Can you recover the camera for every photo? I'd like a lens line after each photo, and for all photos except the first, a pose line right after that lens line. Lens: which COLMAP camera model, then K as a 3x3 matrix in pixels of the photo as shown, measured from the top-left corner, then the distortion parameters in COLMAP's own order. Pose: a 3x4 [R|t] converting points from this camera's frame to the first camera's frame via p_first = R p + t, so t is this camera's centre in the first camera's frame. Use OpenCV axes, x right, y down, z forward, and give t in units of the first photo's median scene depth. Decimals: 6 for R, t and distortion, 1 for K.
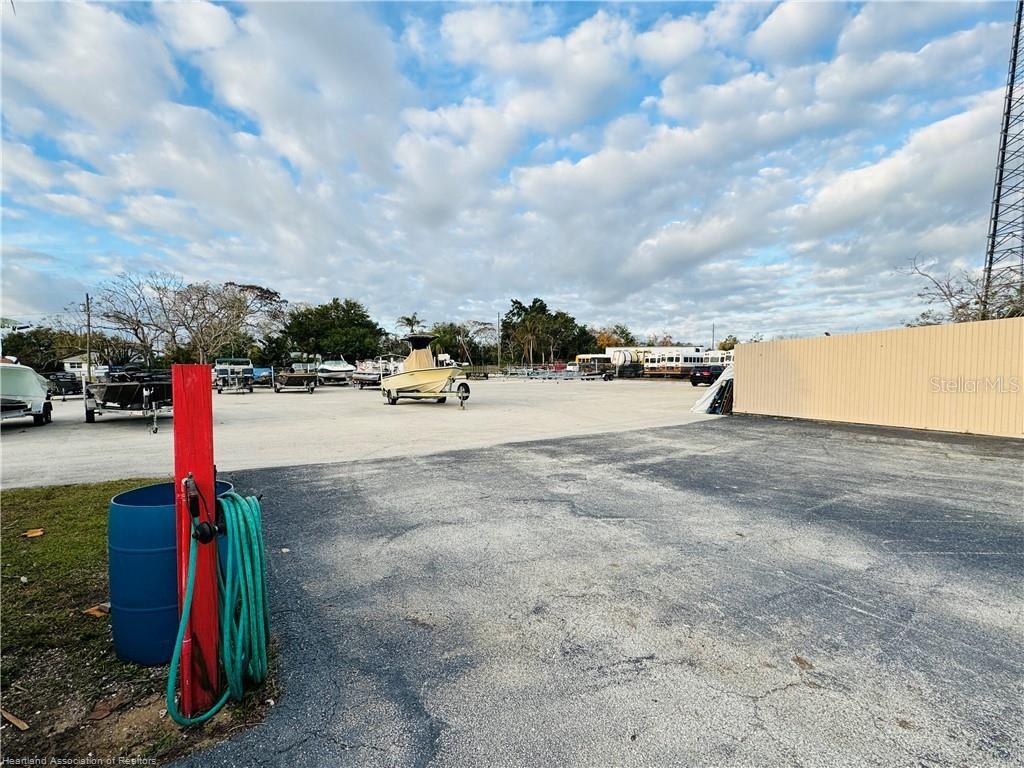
lens RADIAL K [[479.5, 0, 516.7], [0, 479.5, 389.6], [0, 0, 1]] dist [0.002080, -0.000470]
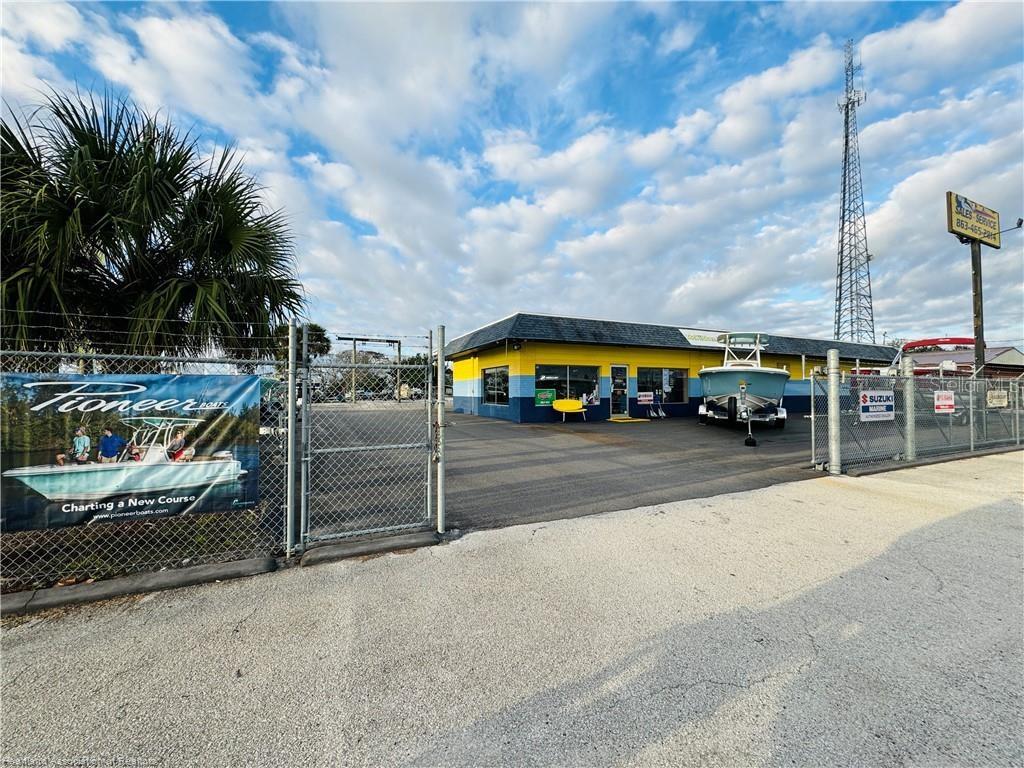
lens RADIAL K [[409.7, 0, 517.2], [0, 409.7, 387.4], [0, 0, 1]] dist [0.000527, 0.000324]
pose [[0.981941, -0.011334, -0.188847, 0.110331], [-0.000728, 0.997970, -0.063681, 0.003283], [0.189185, 0.062669, 0.979940, -0.098309]]
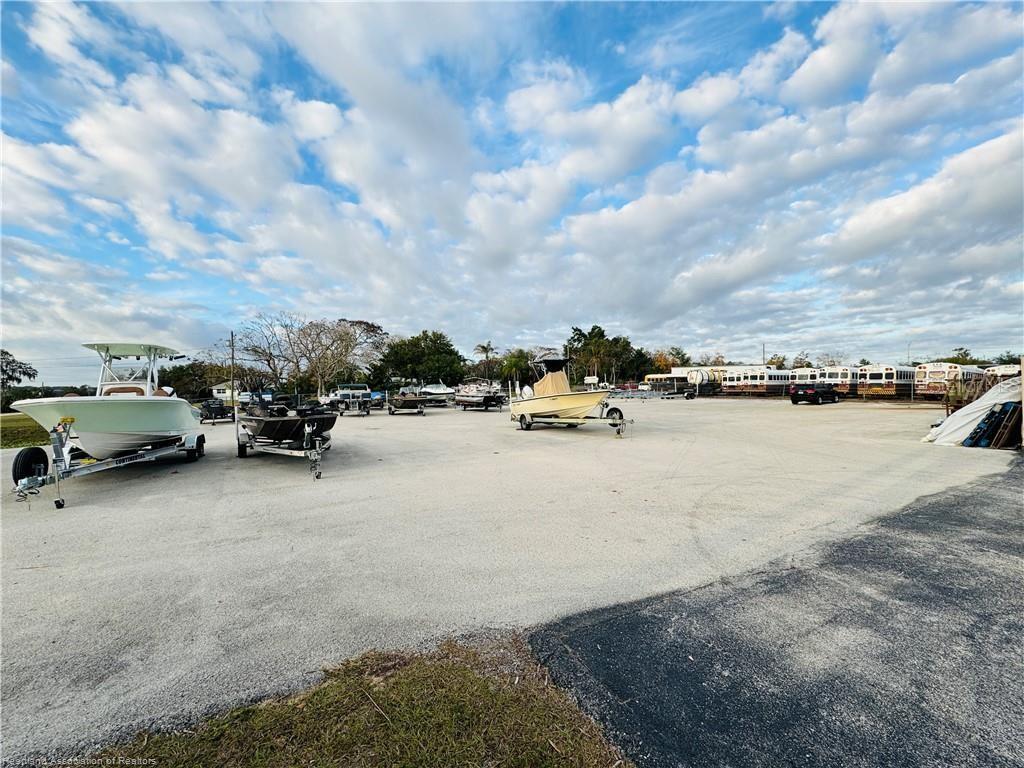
lens RADIAL K [[409.7, 0, 517.2], [0, 409.7, 387.4], [0, 0, 1]] dist [0.000527, 0.000324]
pose [[0.993259, -0.015326, -0.114897, -0.015442], [0.010082, 0.998887, -0.046084, -0.001406], [0.115476, 0.044615, 0.992308, 0.015572]]
